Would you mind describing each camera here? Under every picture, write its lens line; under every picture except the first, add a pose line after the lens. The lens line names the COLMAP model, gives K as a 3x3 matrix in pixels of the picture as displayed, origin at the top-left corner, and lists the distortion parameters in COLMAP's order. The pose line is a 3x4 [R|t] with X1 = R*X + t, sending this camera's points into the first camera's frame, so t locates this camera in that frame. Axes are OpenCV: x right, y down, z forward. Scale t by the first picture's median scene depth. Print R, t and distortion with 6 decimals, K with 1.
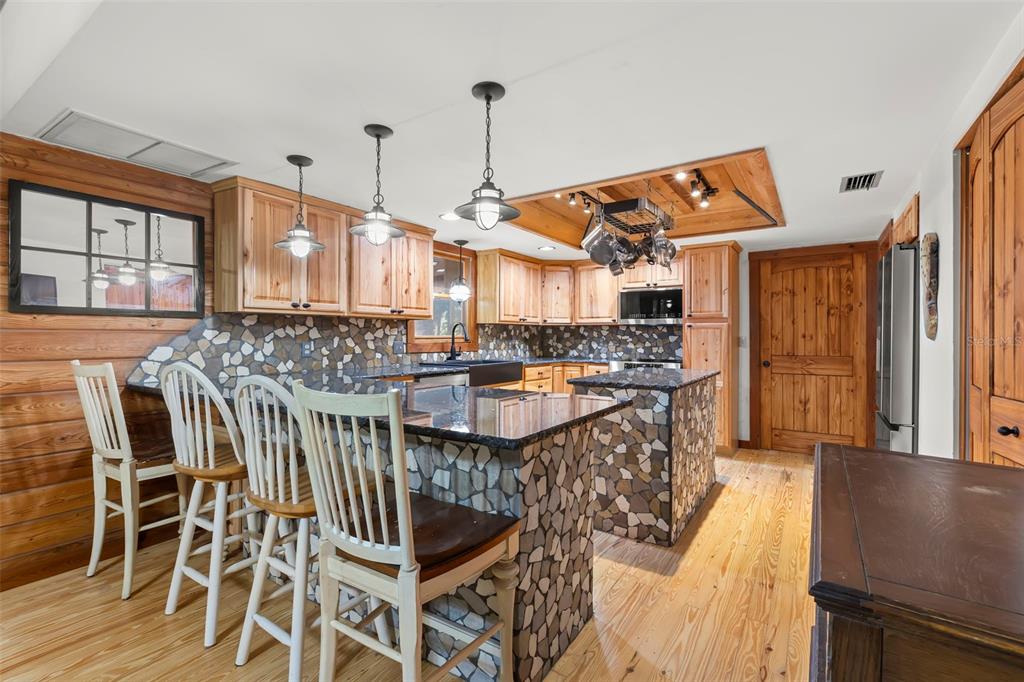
lens RADIAL K [[469.6, 0, 508.4], [0, 469.6, 335.1], [0, 0, 1]] dist [-0.000353, -0.000044]
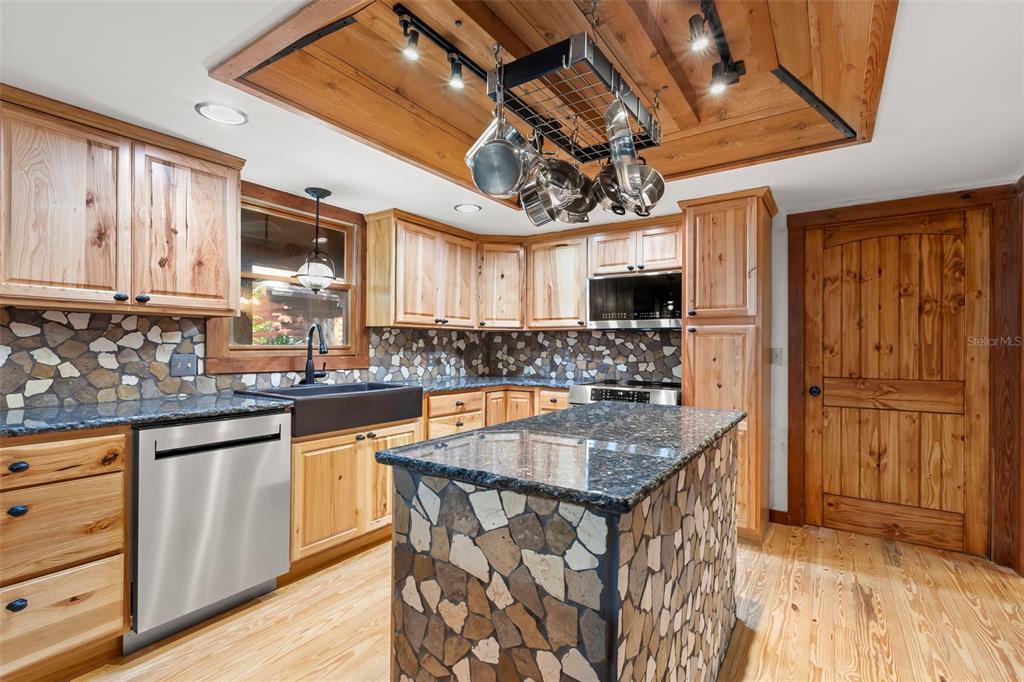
lens RADIAL K [[469.6, 0, 516.0], [0, 469.6, 347.2], [0, 0, 1]] dist [-0.000353, -0.000044]
pose [[0.999950, 0.002754, -0.009629, 0.161244], [-0.002716, 0.999988, 0.003954, 0.000947], [0.009640, -0.003927, 0.999946, 0.384322]]
